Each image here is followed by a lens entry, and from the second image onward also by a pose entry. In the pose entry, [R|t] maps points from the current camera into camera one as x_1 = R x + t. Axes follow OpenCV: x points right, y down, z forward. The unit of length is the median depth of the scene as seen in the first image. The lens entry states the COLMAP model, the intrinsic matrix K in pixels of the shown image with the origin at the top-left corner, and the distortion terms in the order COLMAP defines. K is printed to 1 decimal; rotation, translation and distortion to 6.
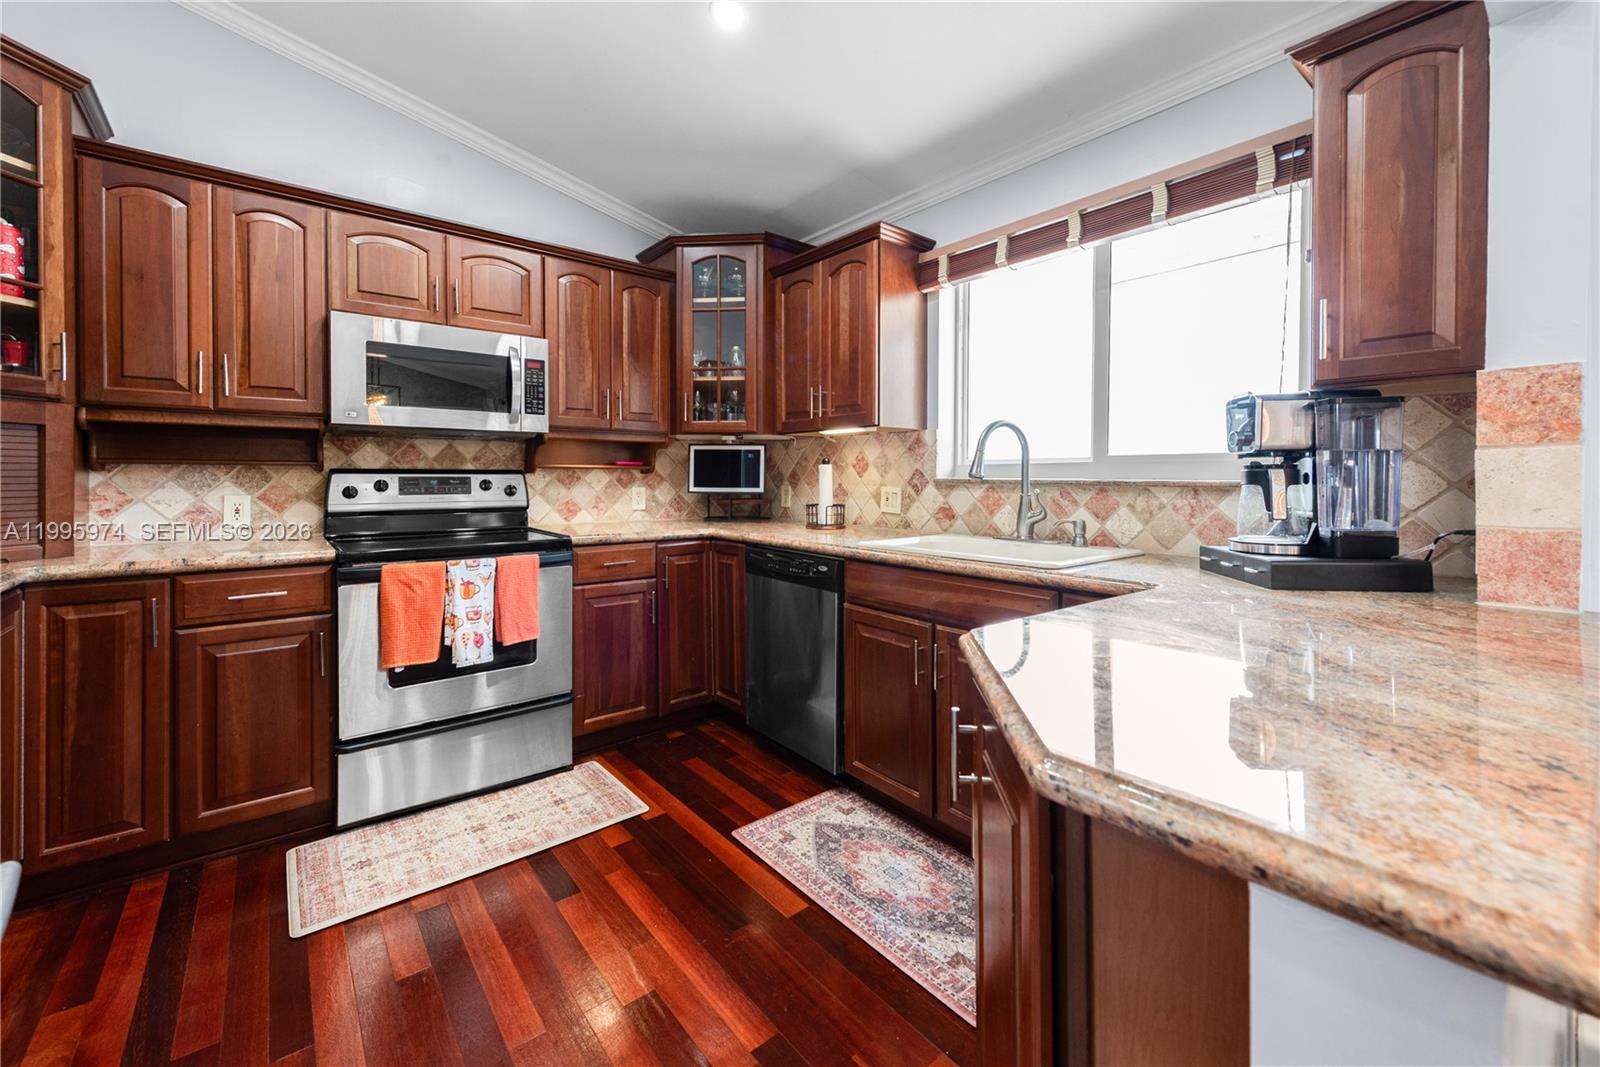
lens RADIAL K [[646.6, 0, 762.8], [0, 646.6, 488.1], [0, 0, 1]] dist [0.001351, -0.003609]
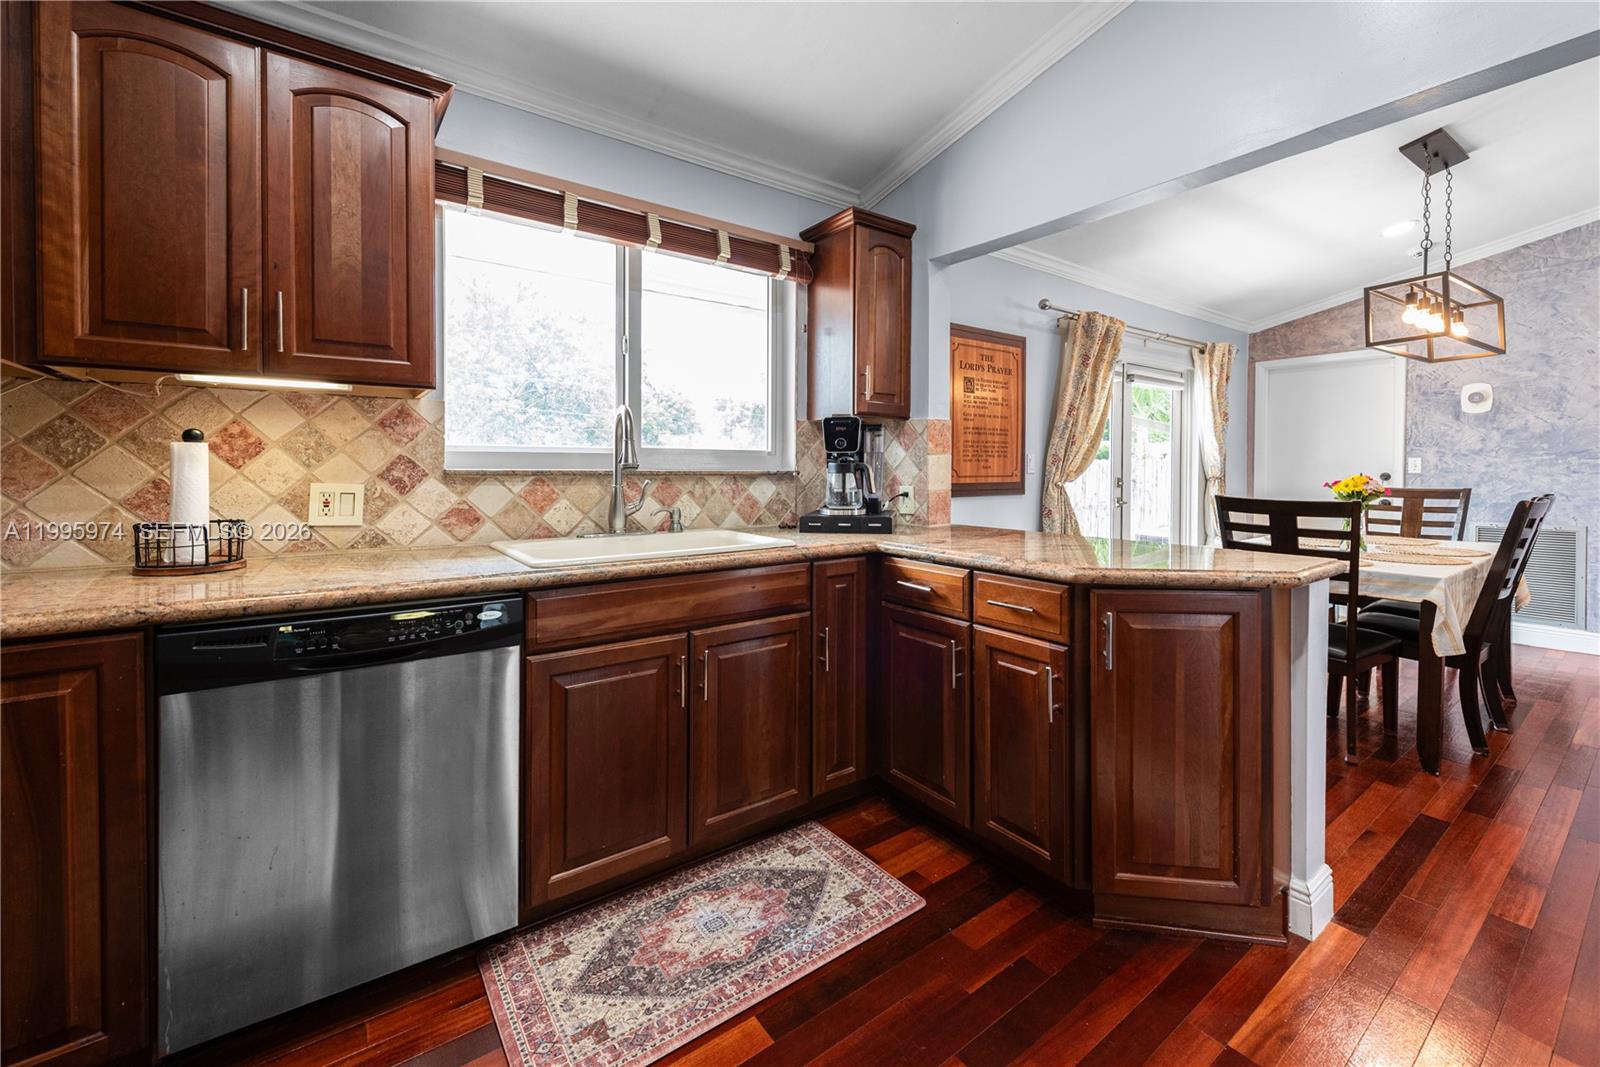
lens RADIAL K [[646.6, 0, 799.5], [0, 646.6, 486.8], [0, 0, 1]] dist [0.001351, -0.003609]
pose [[0.008267, -0.022378, 0.999715, -0.566557], [0.021312, 0.999526, 0.022198, -0.004231], [-0.999739, 0.021122, 0.008740, 0.761005]]
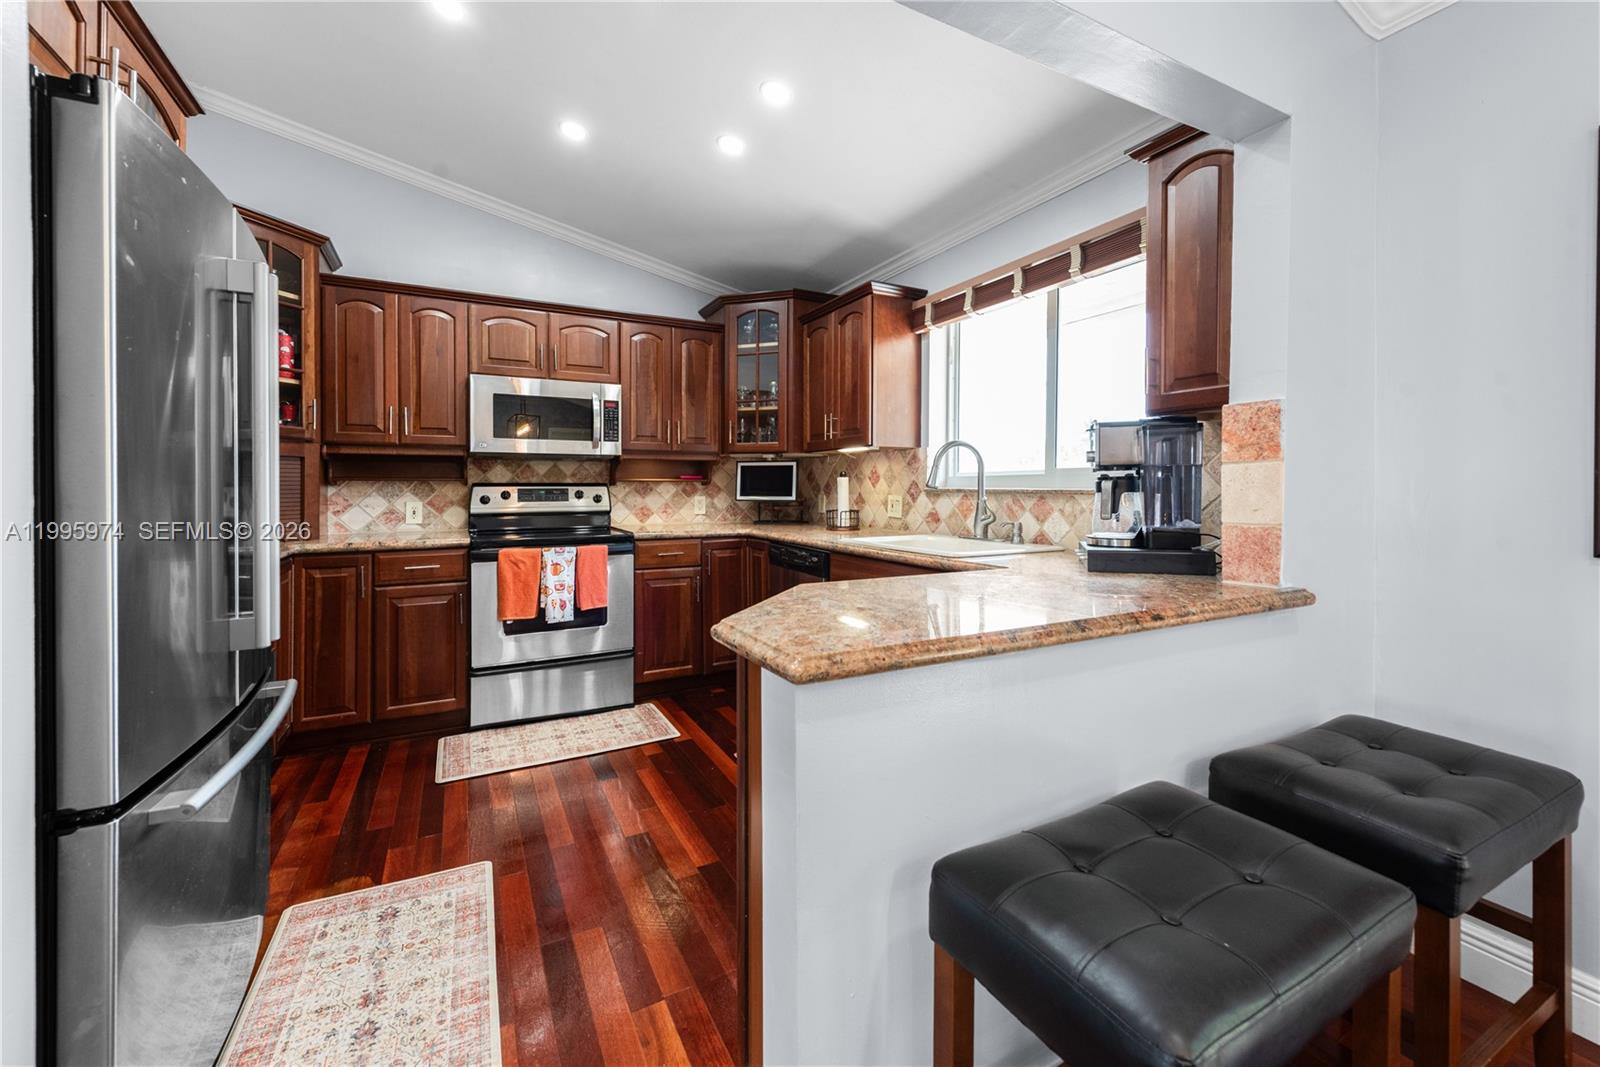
lens RADIAL K [[646.6, 0, 776.6], [0, 646.6, 492.8], [0, 0, 1]] dist [0.001351, -0.003609]
pose [[0.981303, -0.002371, -0.192453, 0.283849], [0.000621, 0.999958, -0.009156, 0.005064], [0.192467, 0.008866, 0.981263, -0.287117]]
